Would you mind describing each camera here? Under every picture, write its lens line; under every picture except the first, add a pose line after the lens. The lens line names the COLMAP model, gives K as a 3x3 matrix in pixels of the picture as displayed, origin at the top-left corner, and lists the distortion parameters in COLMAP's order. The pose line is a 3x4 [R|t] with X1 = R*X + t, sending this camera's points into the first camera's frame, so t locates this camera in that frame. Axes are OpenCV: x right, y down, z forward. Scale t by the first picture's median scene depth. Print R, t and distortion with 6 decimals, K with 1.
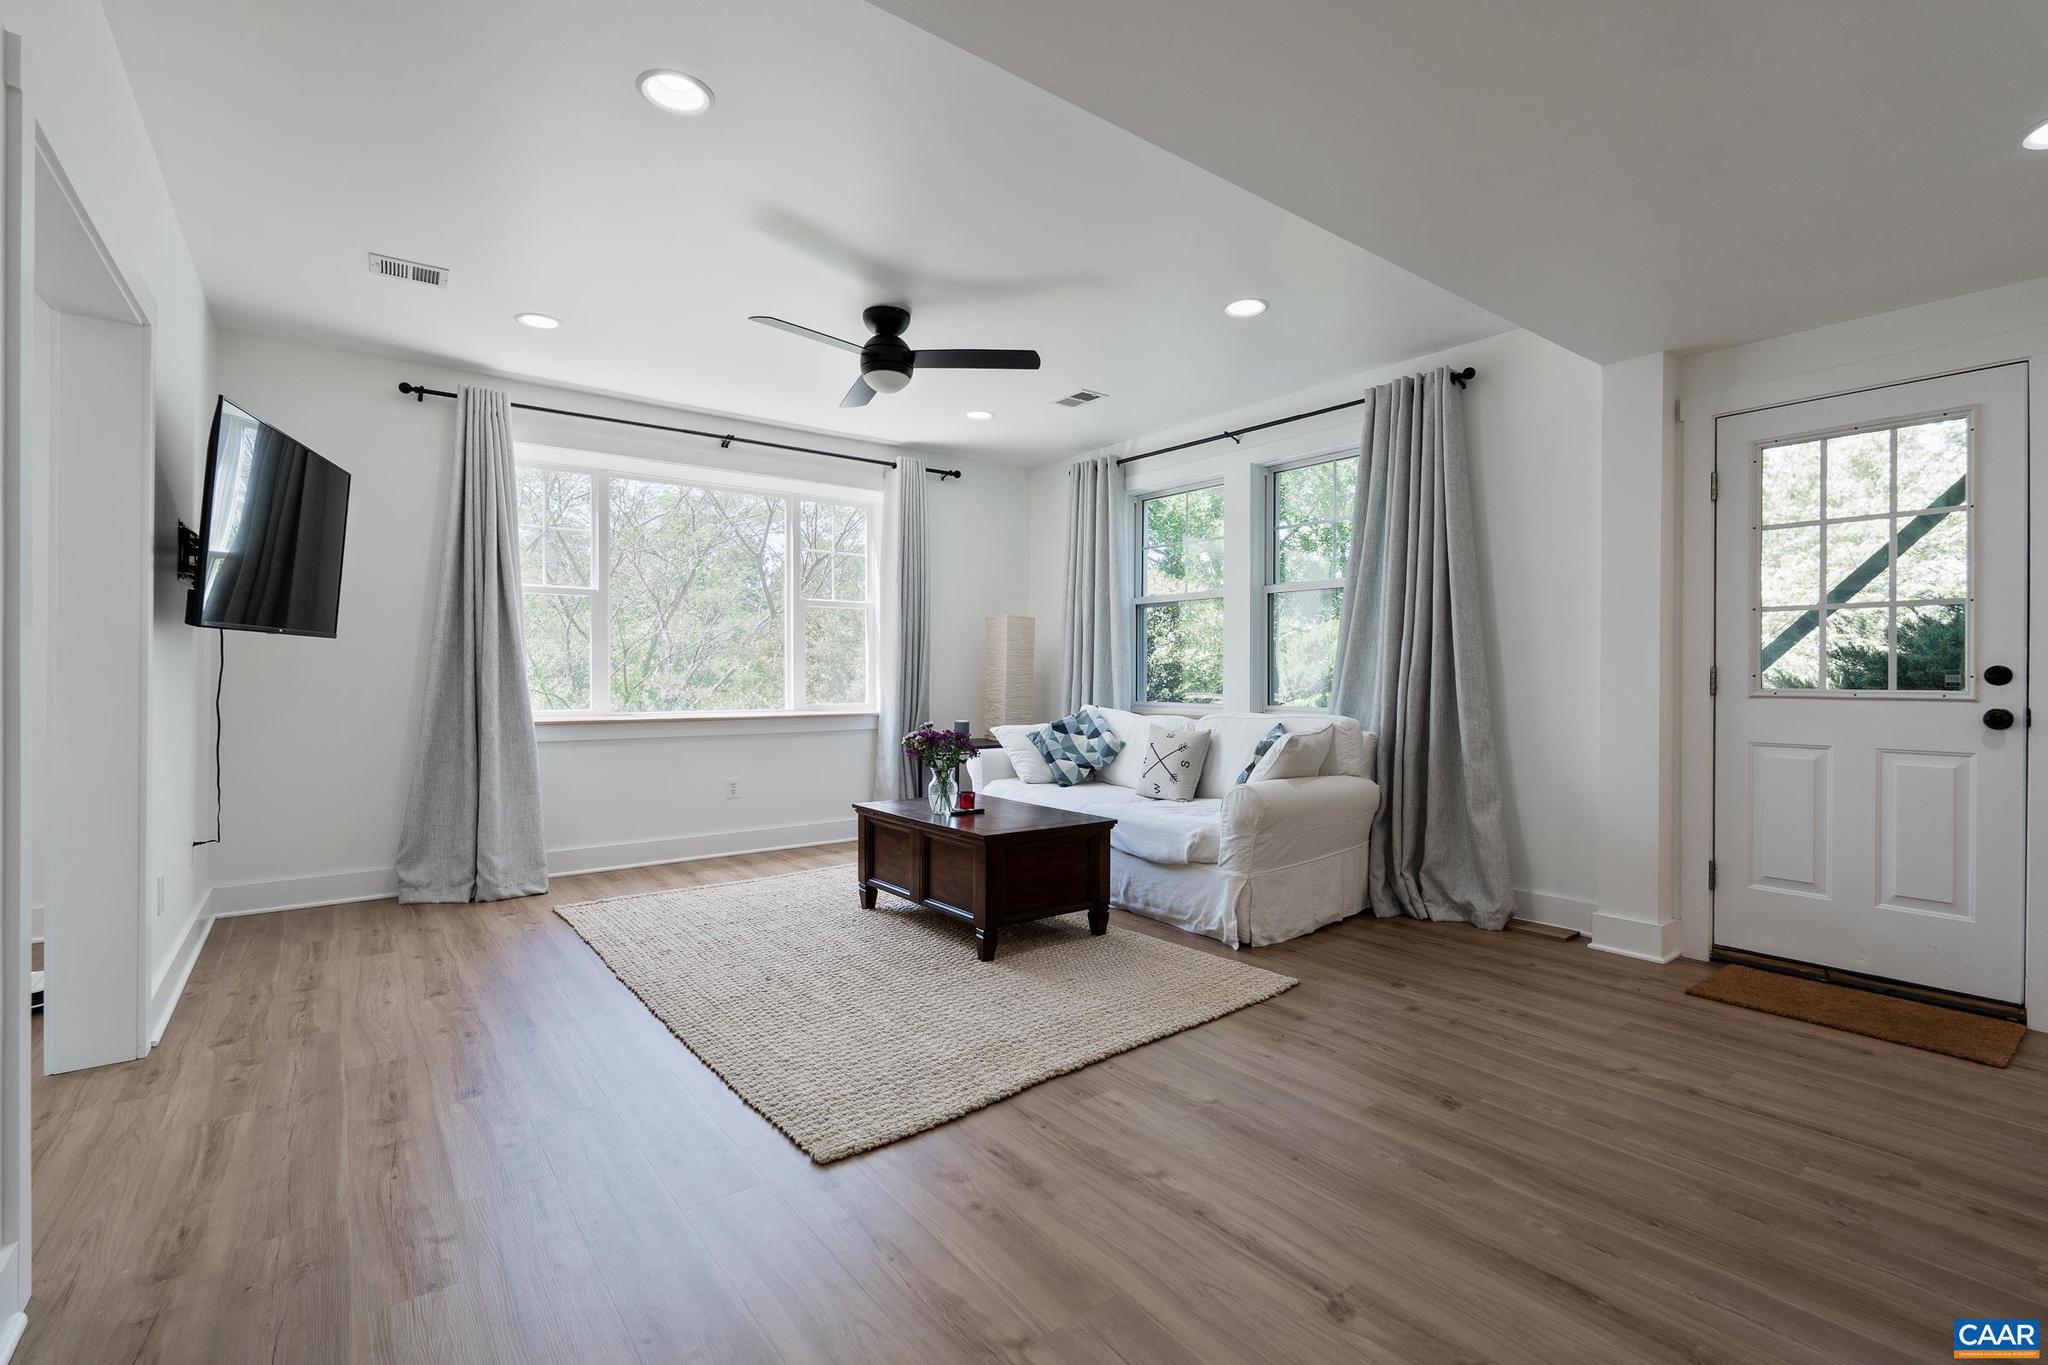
lens RADIAL K [[901.3, 0, 1031.5], [0, 901.3, 680.3], [0, 0, 1]] dist [0.000924, -0.000375]
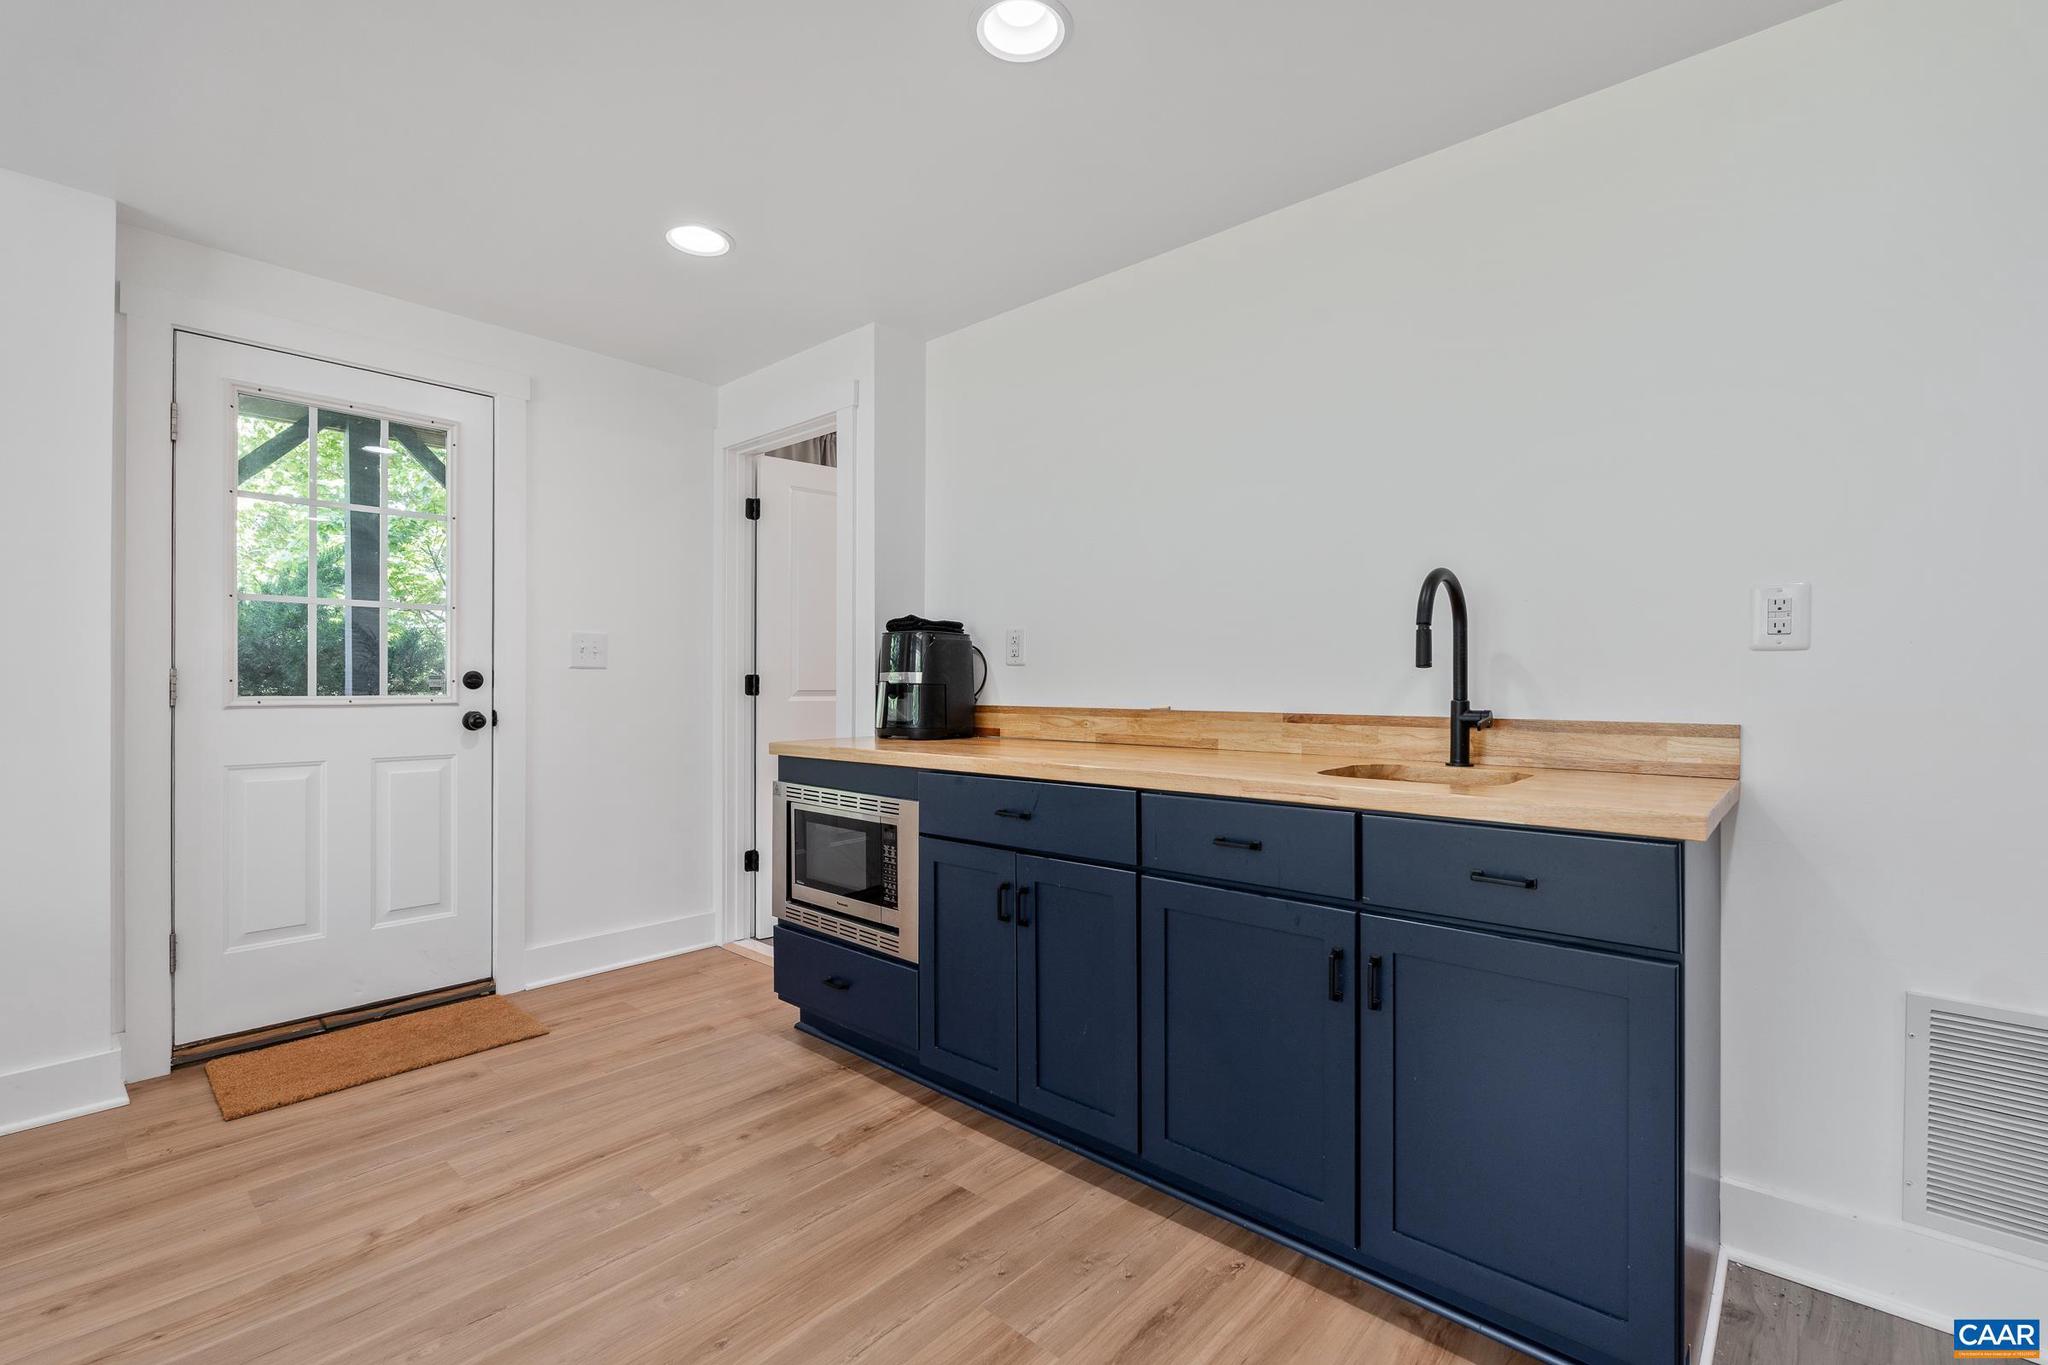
lens RADIAL K [[901.3, 0, 1018.3], [0, 901.3, 683.5], [0, 0, 1]] dist [0.000924, -0.000375]
pose [[-0.179896, -0.002085, 0.983683, -0.186834], [0.006036, 0.999977, 0.003224, -0.001389], [-0.983667, 0.006518, -0.179879, 0.984802]]
